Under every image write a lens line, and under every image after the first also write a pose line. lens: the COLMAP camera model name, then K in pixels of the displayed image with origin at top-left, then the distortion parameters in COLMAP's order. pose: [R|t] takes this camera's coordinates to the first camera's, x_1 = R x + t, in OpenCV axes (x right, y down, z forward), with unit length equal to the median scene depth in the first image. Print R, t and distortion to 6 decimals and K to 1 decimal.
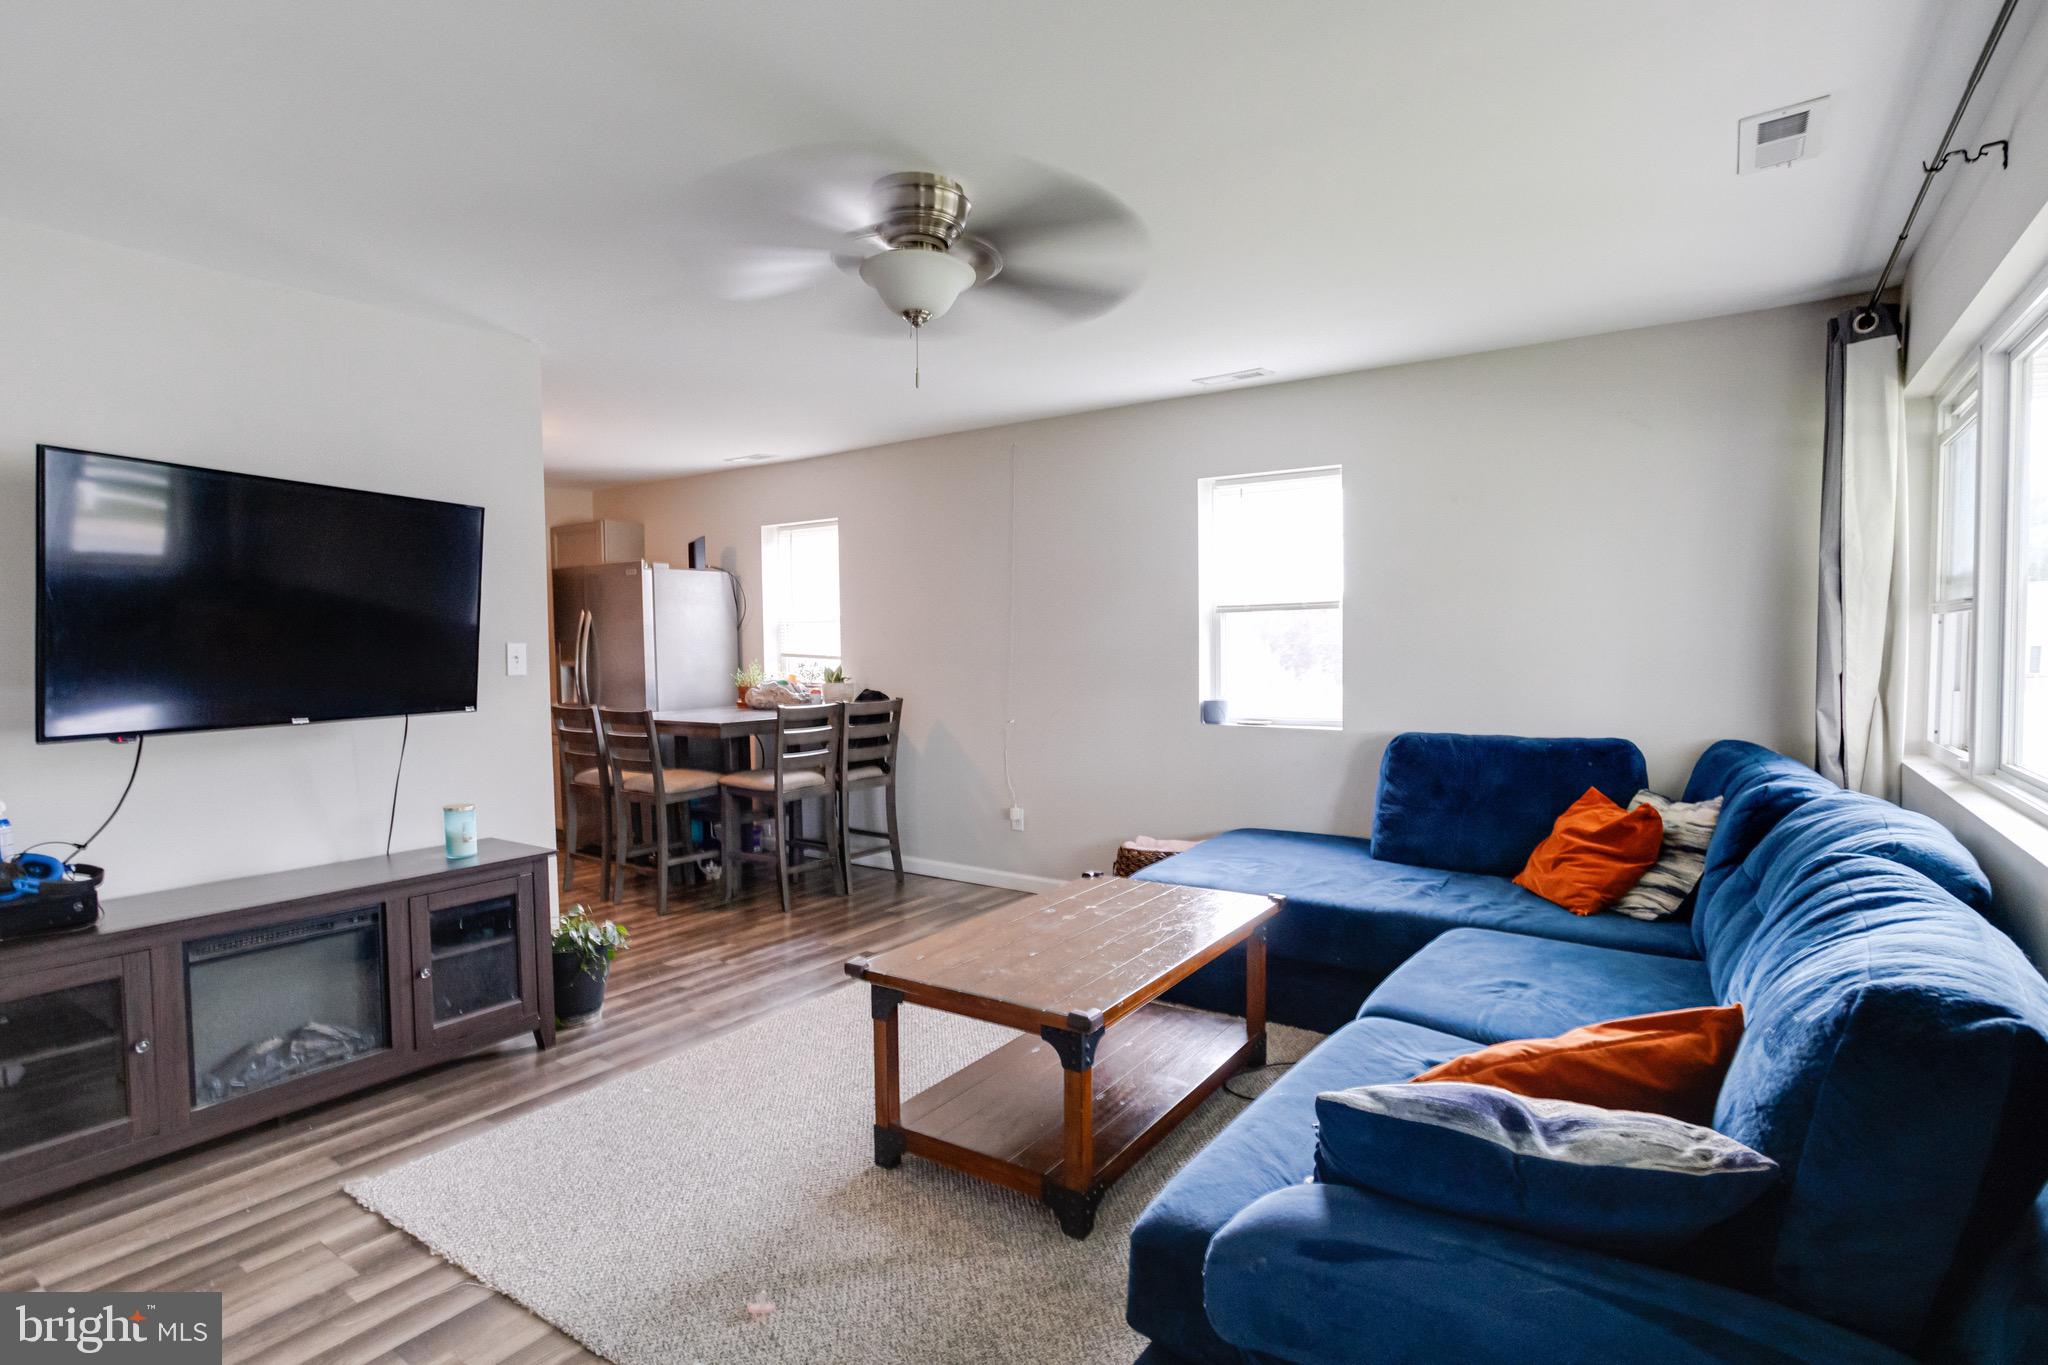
lens RADIAL K [[993.6, 0, 1010.6], [0, 993.6, 692.4], [0, 0, 1]] dist [-0.031286, 0.015195]
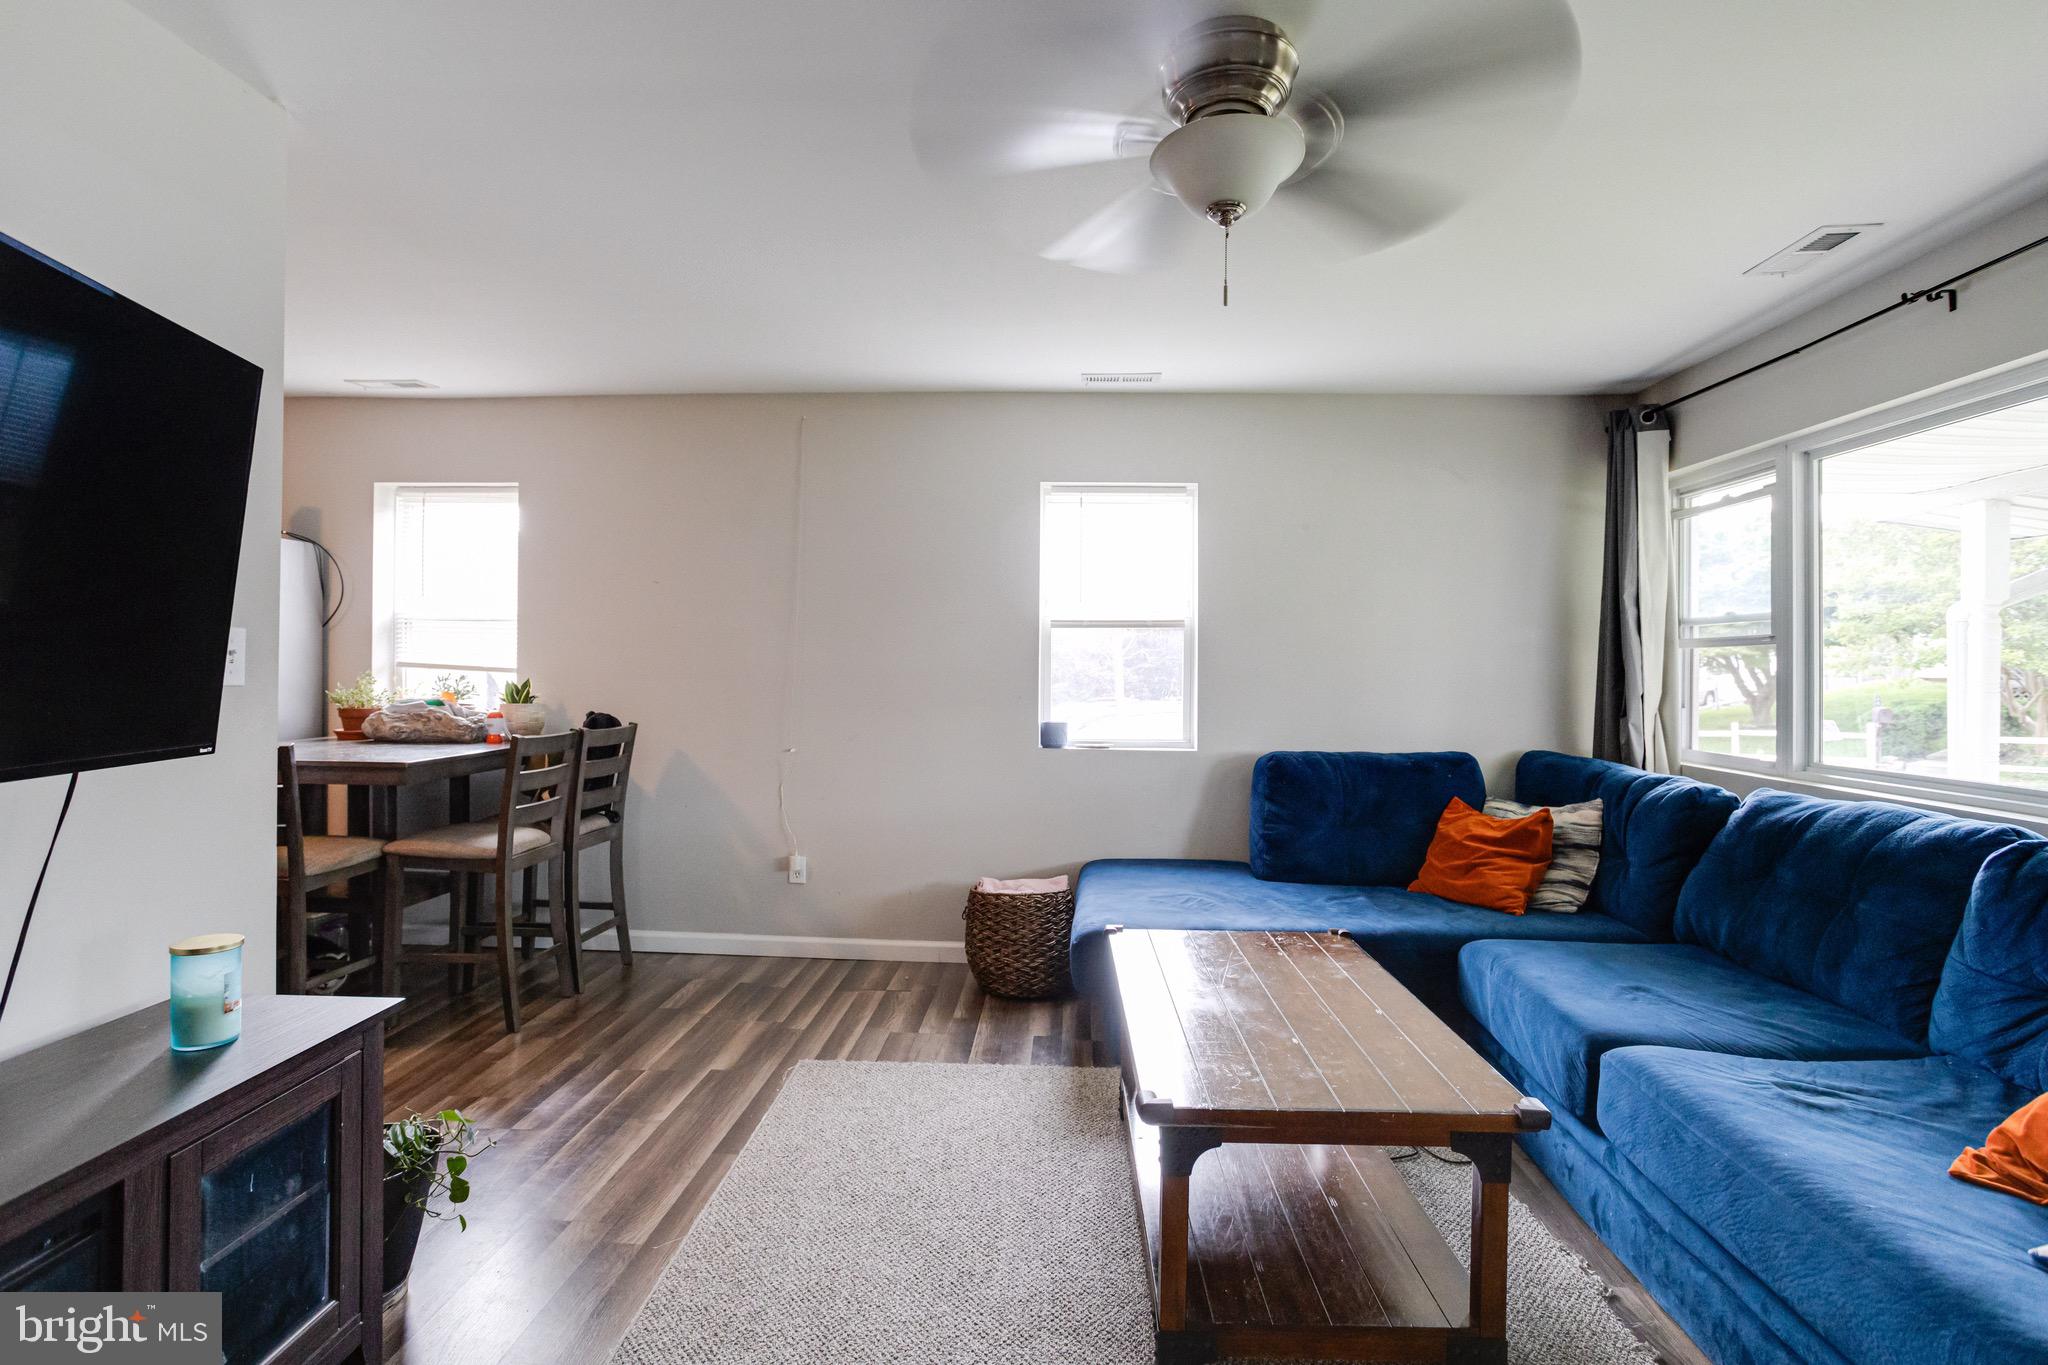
lens RADIAL K [[993.6, 0, 1014.8], [0, 993.6, 664.4], [0, 0, 1]] dist [-0.031286, 0.015195]
pose [[0.853219, 0.020763, 0.521139, -0.310926], [0.006386, 0.998716, -0.050246, 0.000492], [-0.521514, 0.046199, 0.851991, 0.231247]]
